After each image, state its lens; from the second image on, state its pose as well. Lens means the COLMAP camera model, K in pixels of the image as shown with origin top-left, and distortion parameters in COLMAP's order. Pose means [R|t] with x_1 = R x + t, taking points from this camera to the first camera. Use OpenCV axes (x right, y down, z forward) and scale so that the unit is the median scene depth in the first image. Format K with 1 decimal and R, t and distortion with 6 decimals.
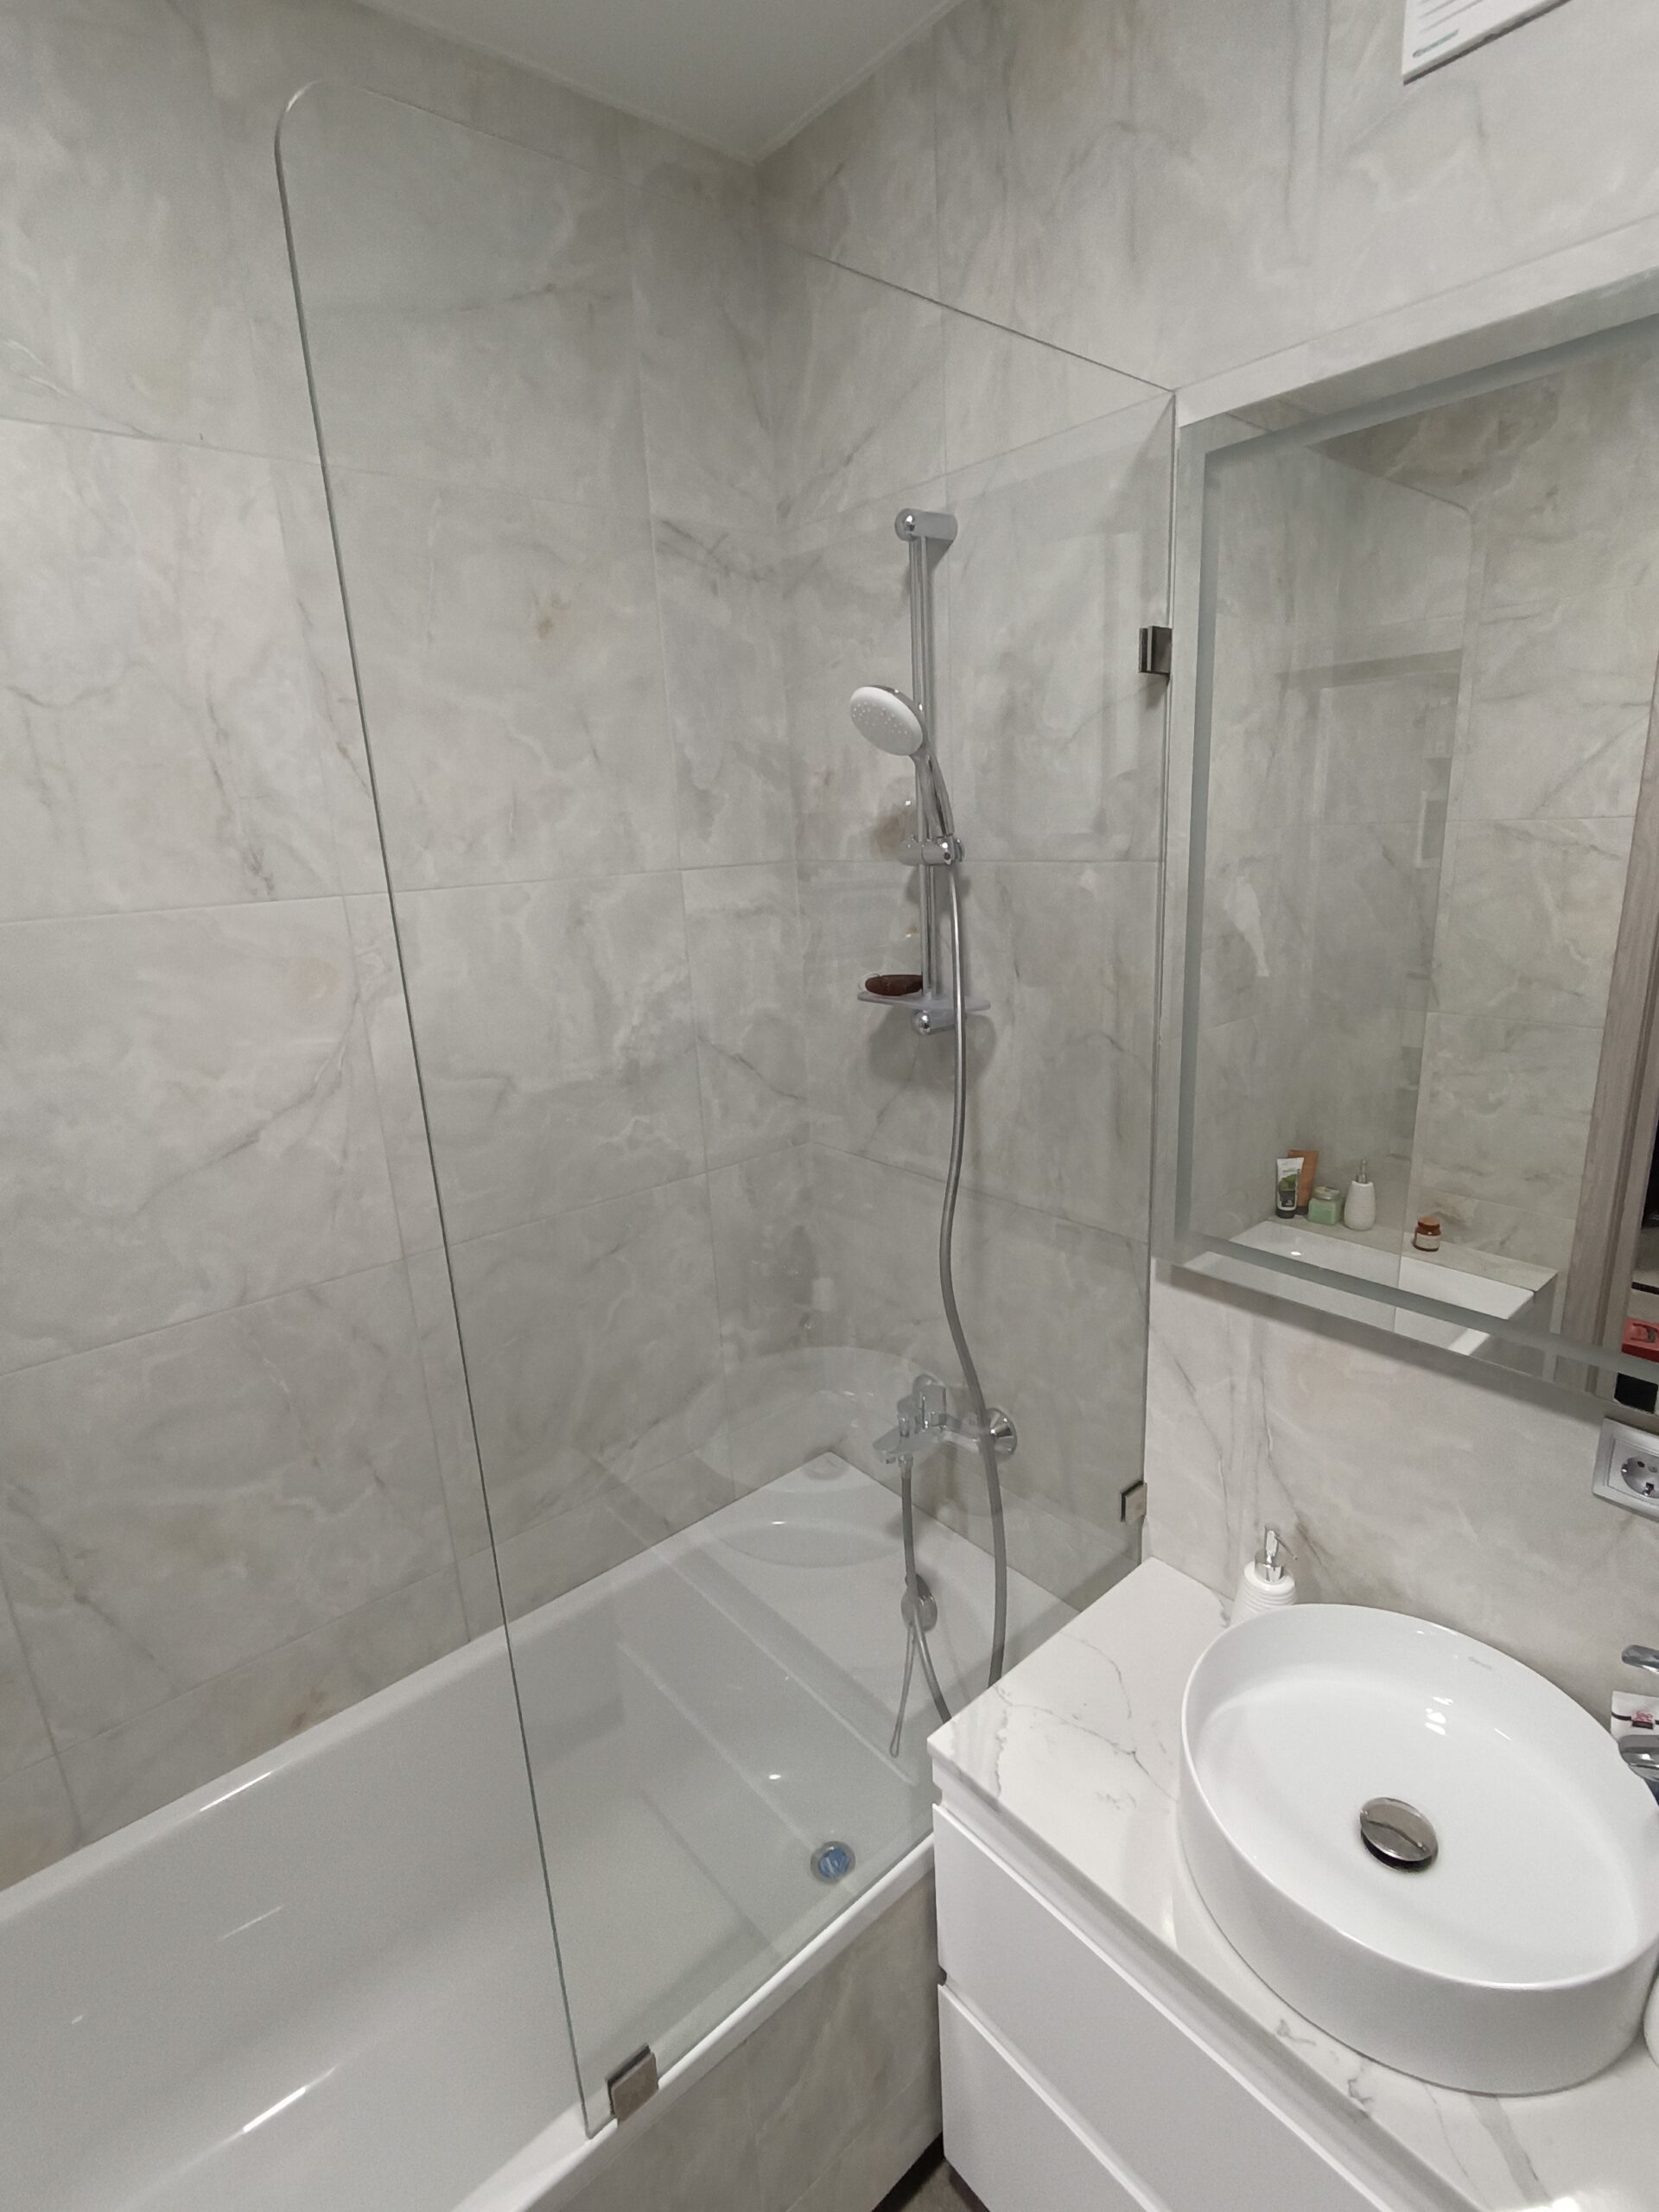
lens RADIAL K [[1067.9, 0, 829.5], [0, 1067.9, 1106.0], [0, 0, 1]] dist [-0.014042, 0.000044]
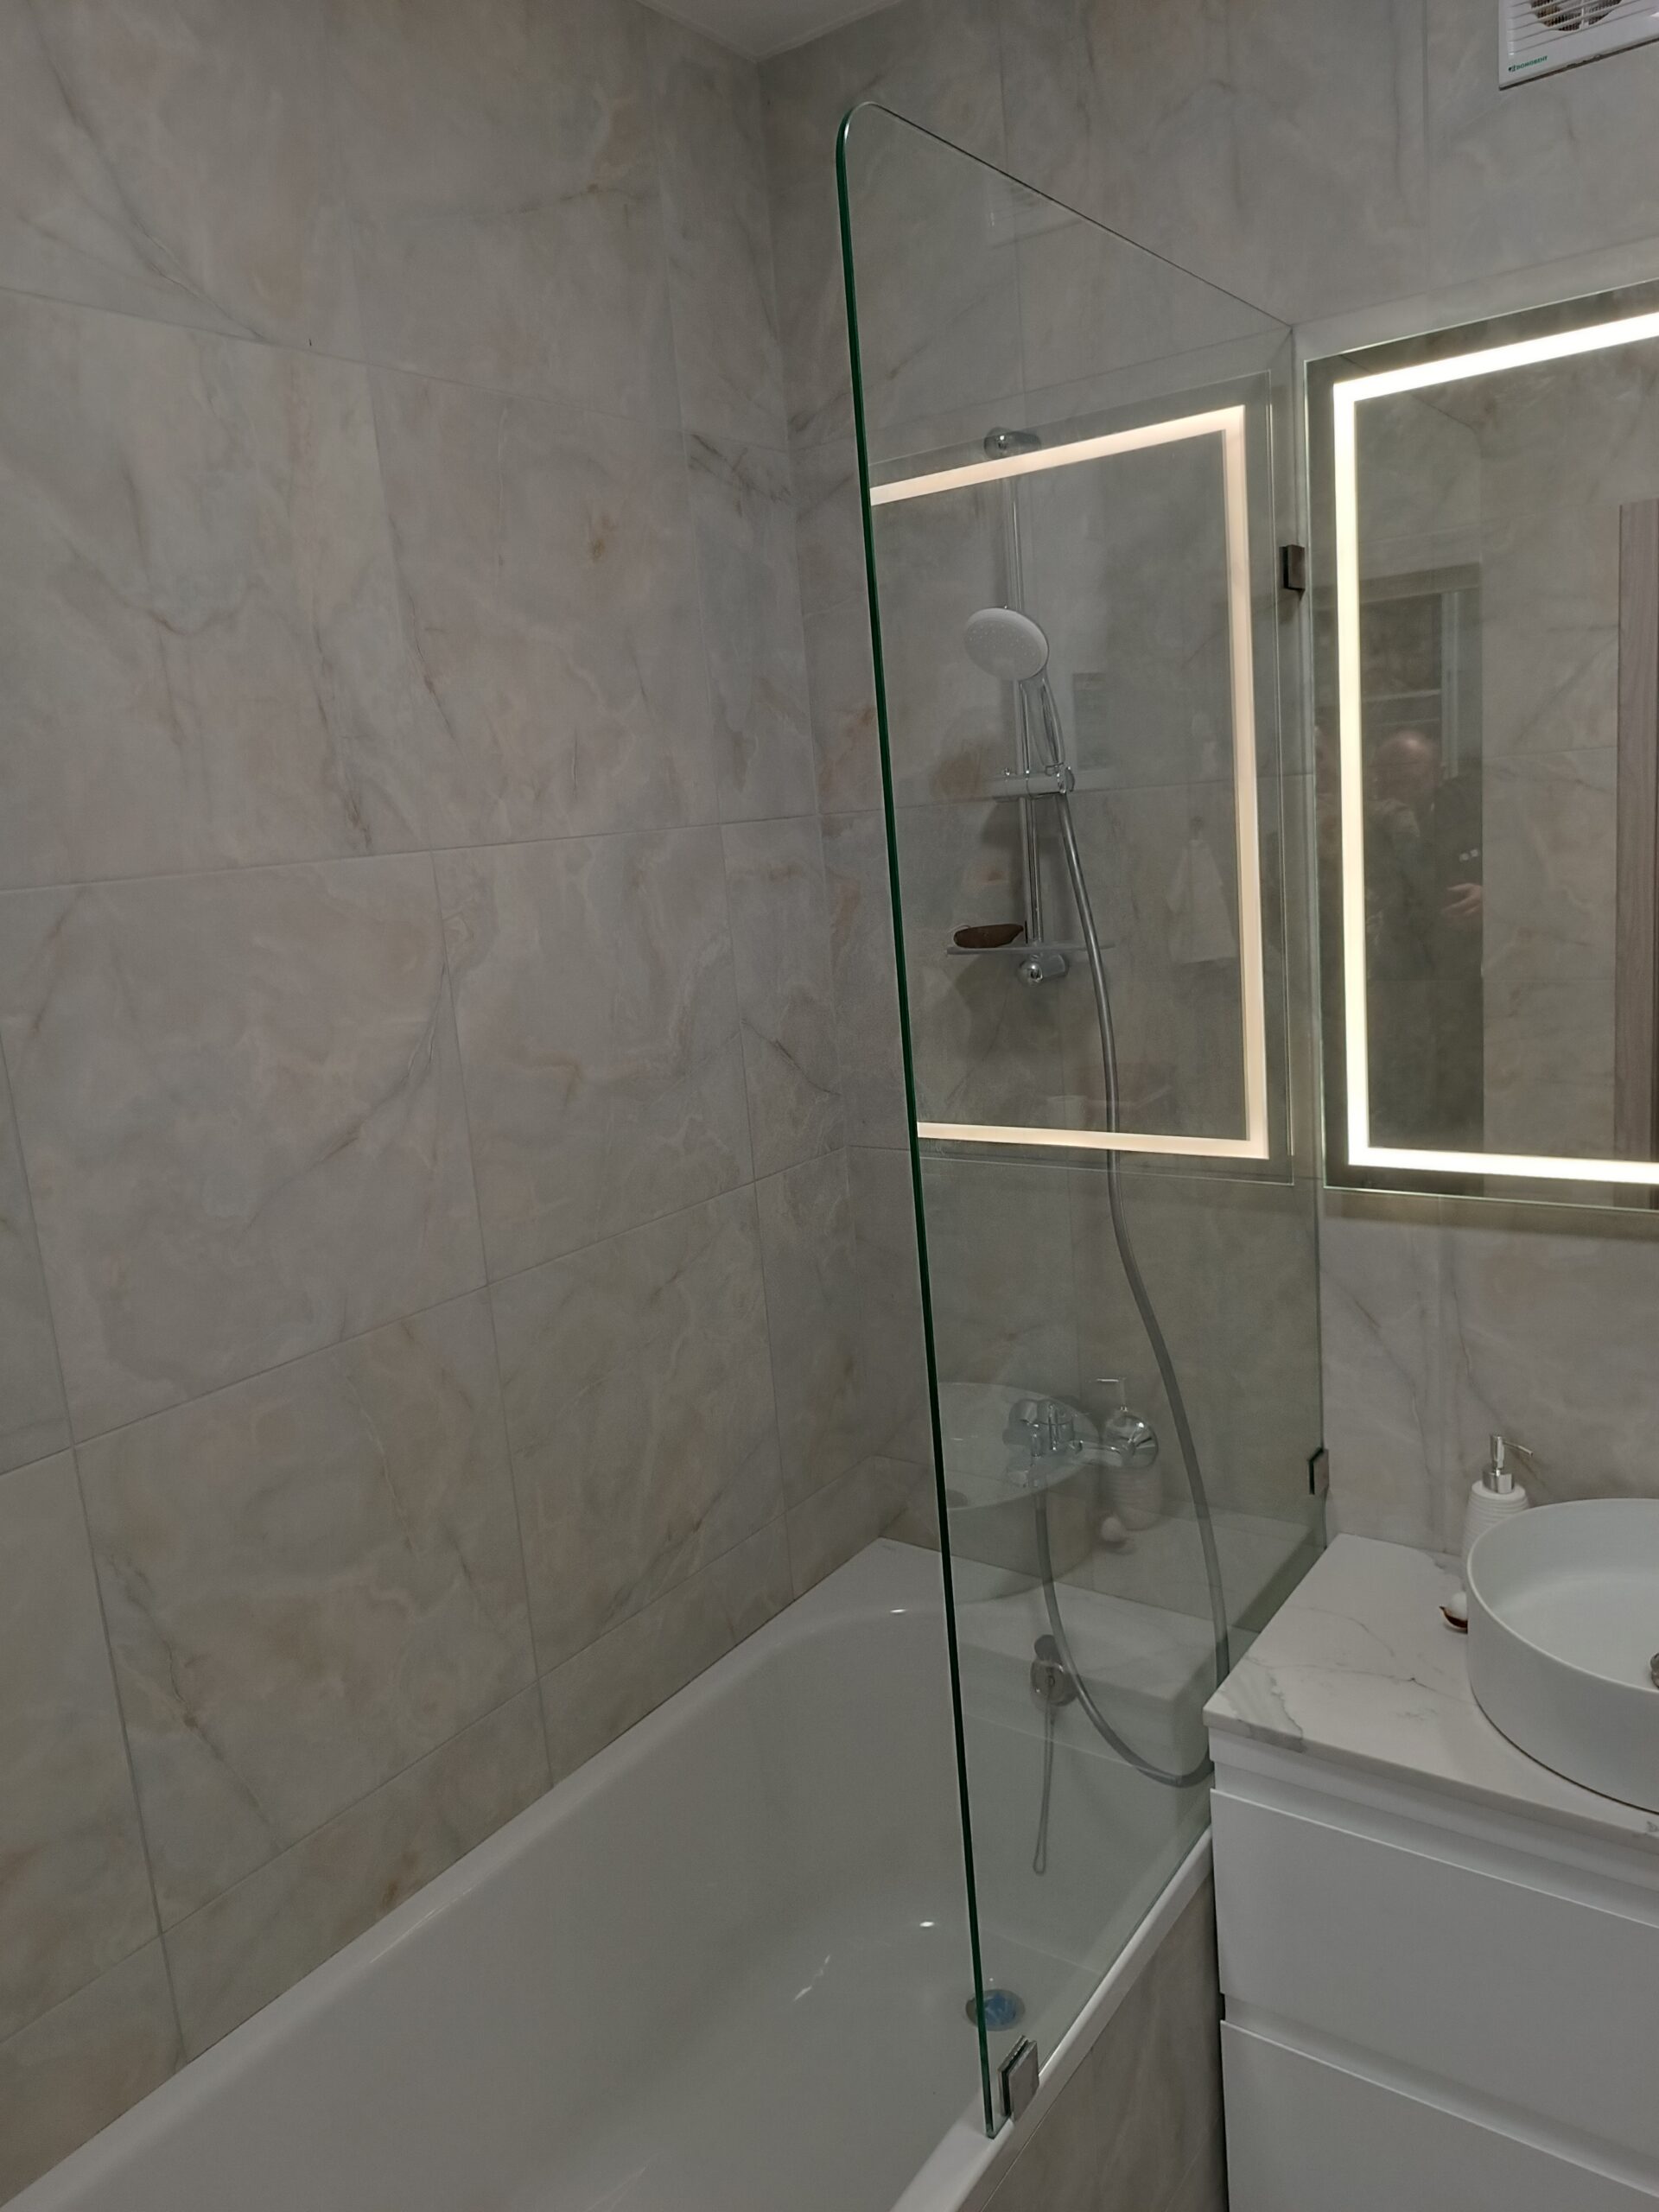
lens RADIAL K [[1549.5, 0, 818.0], [0, 1549.5, 1092.6], [0, 0, 1]] dist [0.006822, -0.028726]
pose [[0.974002, -0.078024, 0.212680, -0.417005], [0.097233, 0.991928, -0.081394, 0.124772], [-0.204612, 0.099957, 0.973726, -0.255904]]
